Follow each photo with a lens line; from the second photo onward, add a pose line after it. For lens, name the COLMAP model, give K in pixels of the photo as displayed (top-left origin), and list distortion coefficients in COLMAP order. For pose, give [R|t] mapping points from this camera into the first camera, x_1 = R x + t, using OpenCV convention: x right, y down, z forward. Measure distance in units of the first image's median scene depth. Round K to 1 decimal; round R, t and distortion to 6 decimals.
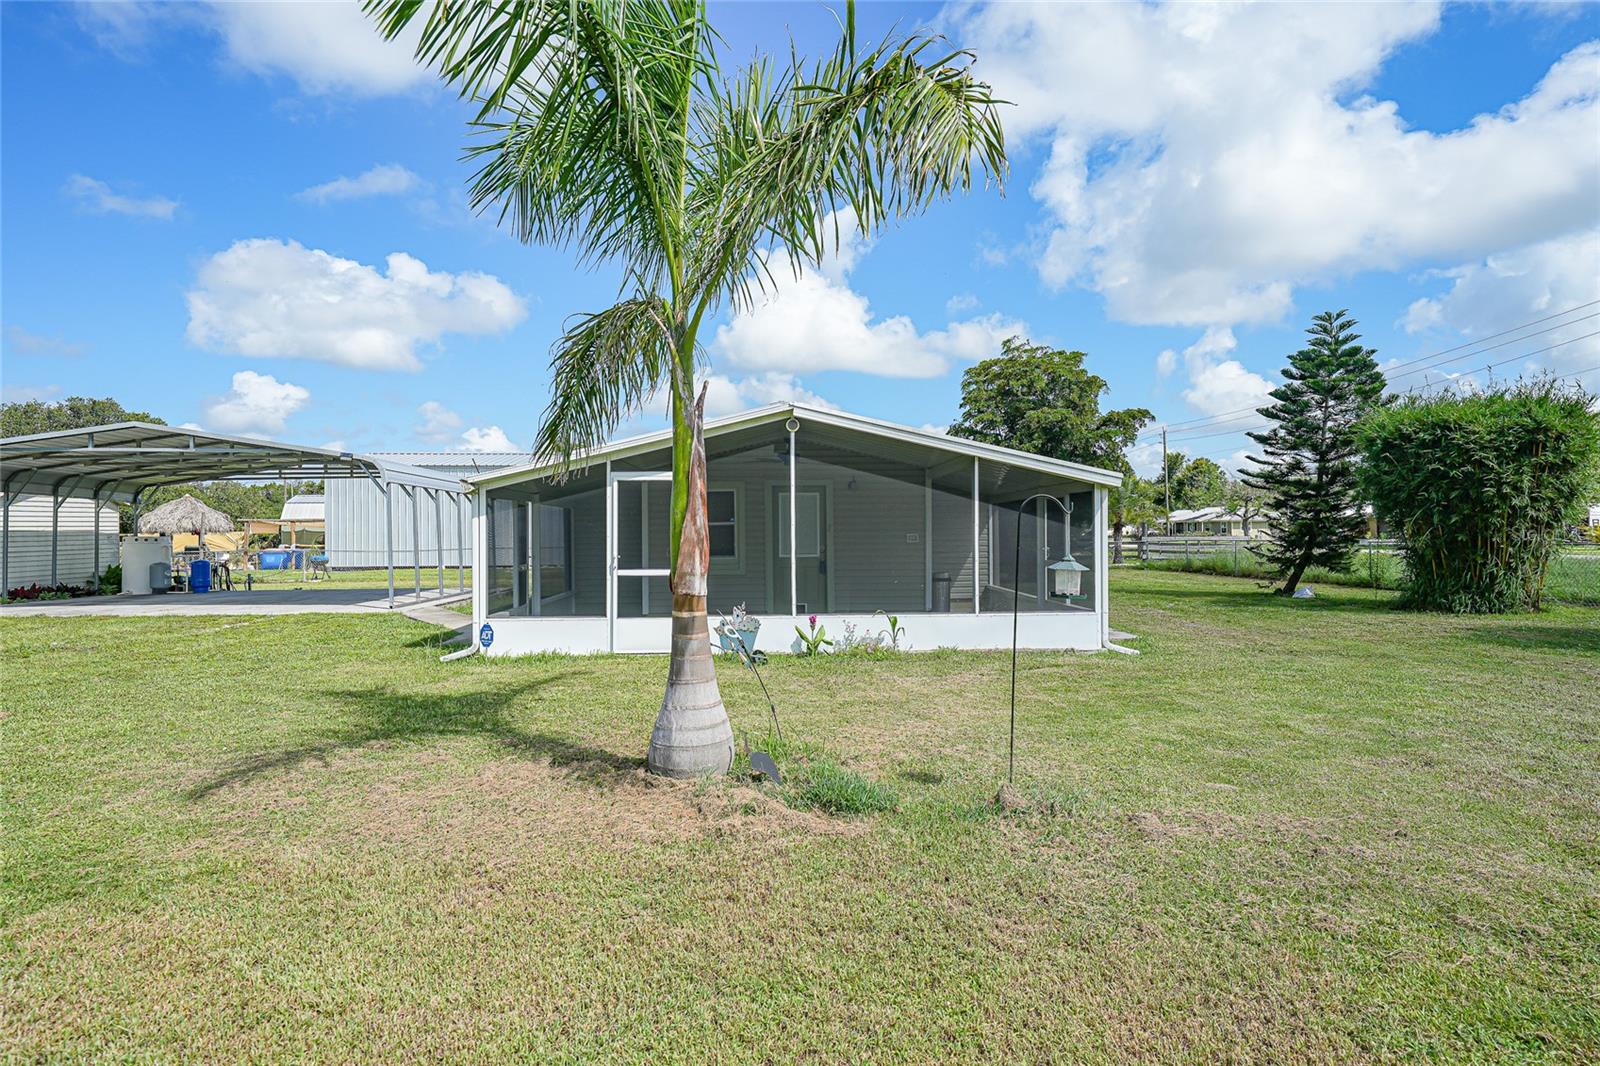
lens RADIAL K [[884.6, 0, 779.1], [0, 884.6, 535.4], [0, 0, 1]] dist [0.002498, 0.000207]
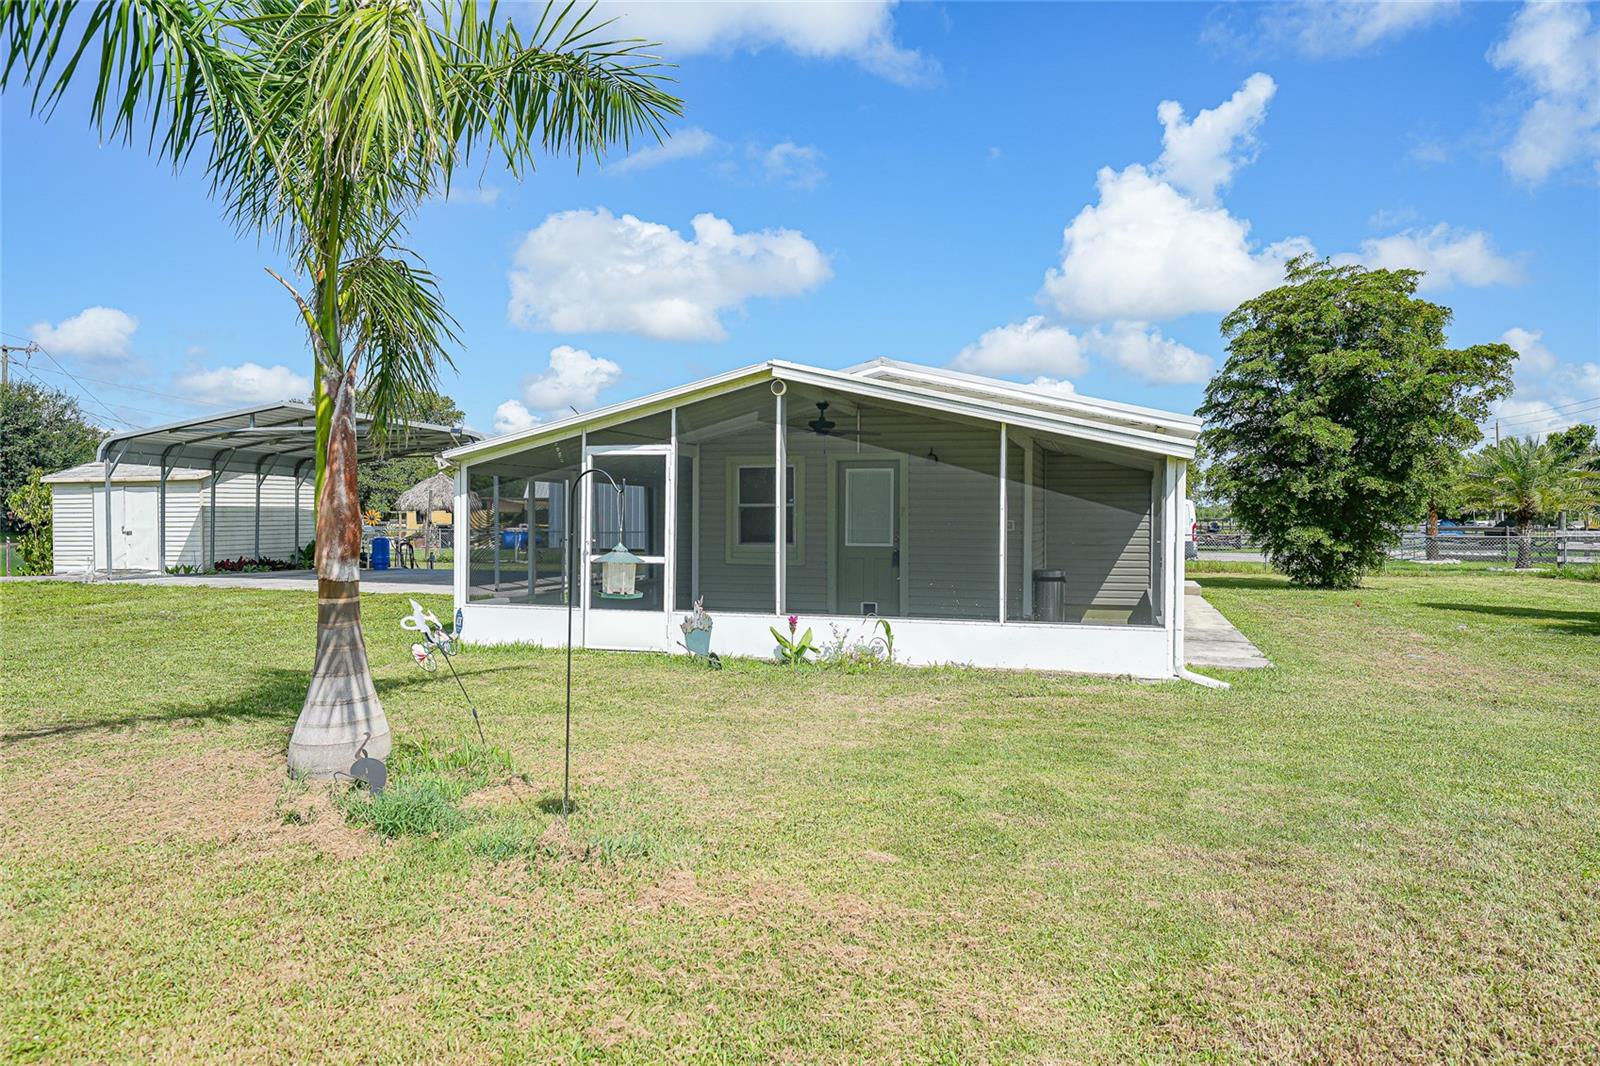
lens RADIAL K [[1026.6, 0, 800.0], [0, 1026.6, 533.0], [0, 0, 1]] dist [0.007070, 0.000104]
pose [[0.948325, 0.017652, -0.316810, 0.191439], [-0.013732, 0.999799, 0.014600, -0.000981], [0.317004, -0.009495, 0.948377, 0.046014]]
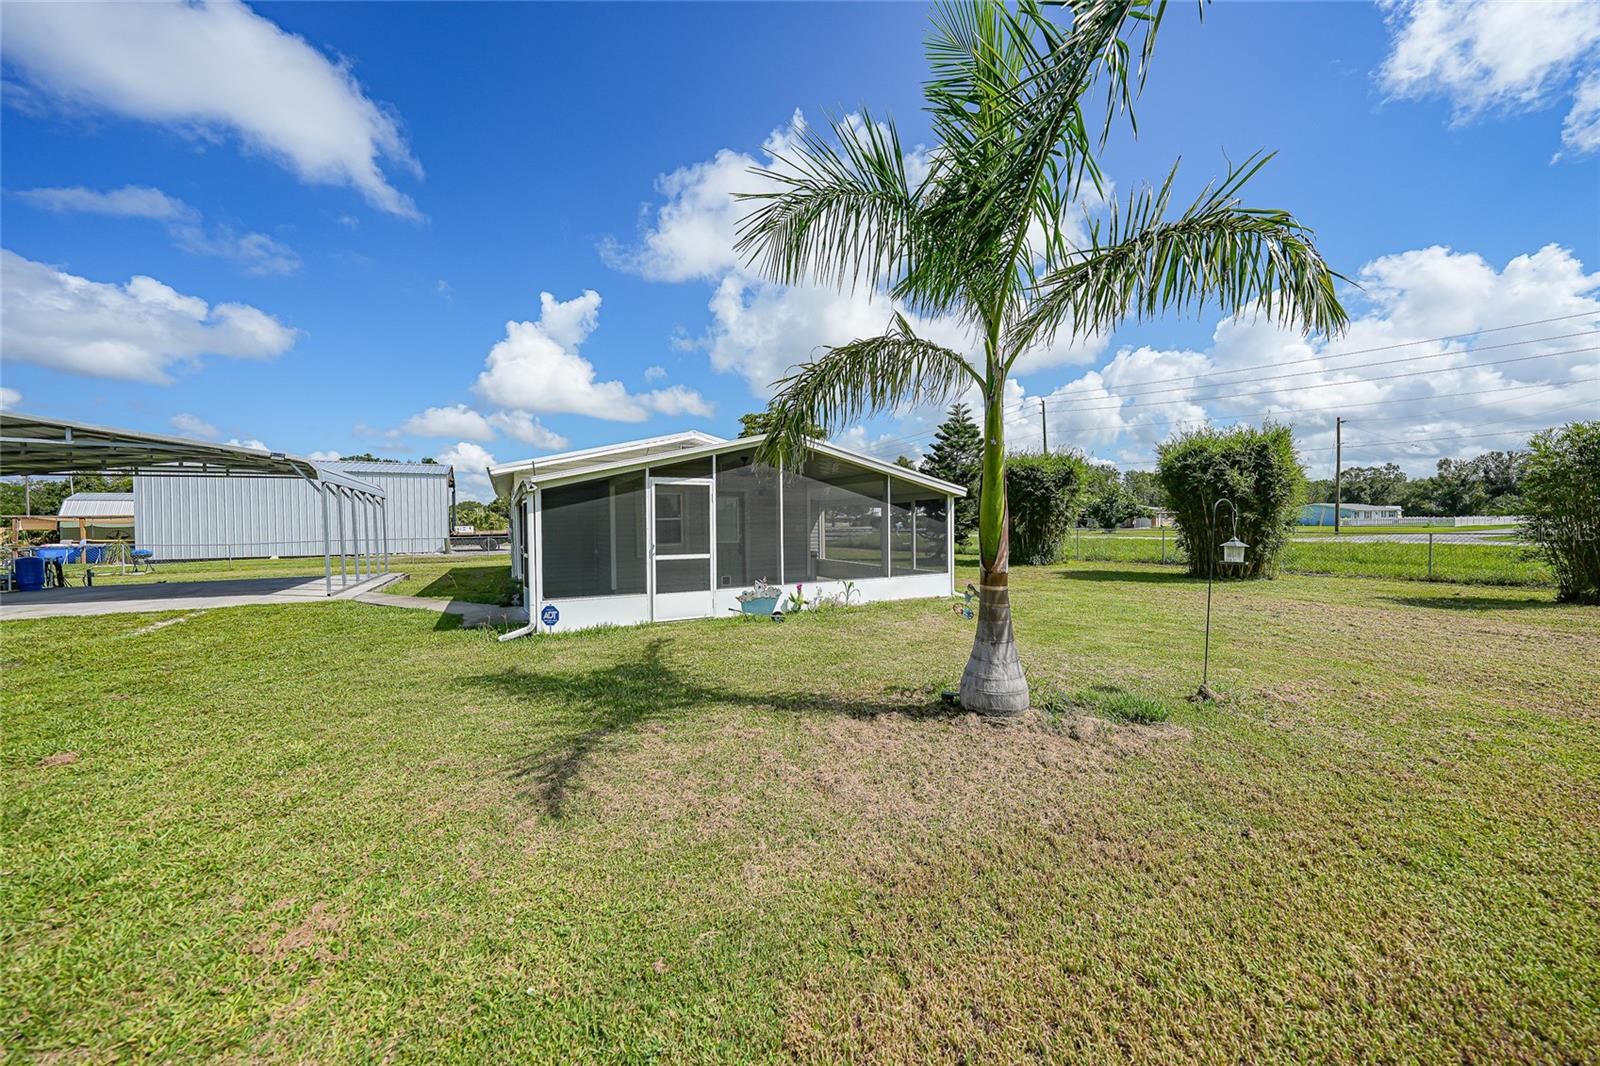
lens RADIAL K [[572.6, 0, 800.0], [0, 572.6, 533.0], [0, 0, 1]] dist [-0.028563, 0.006060]
pose [[0.893240, -0.010913, 0.449447, -0.202075], [0.006235, 0.999910, 0.011888, -0.000754], [-0.449537, -0.007816, 0.893228, 0.102501]]
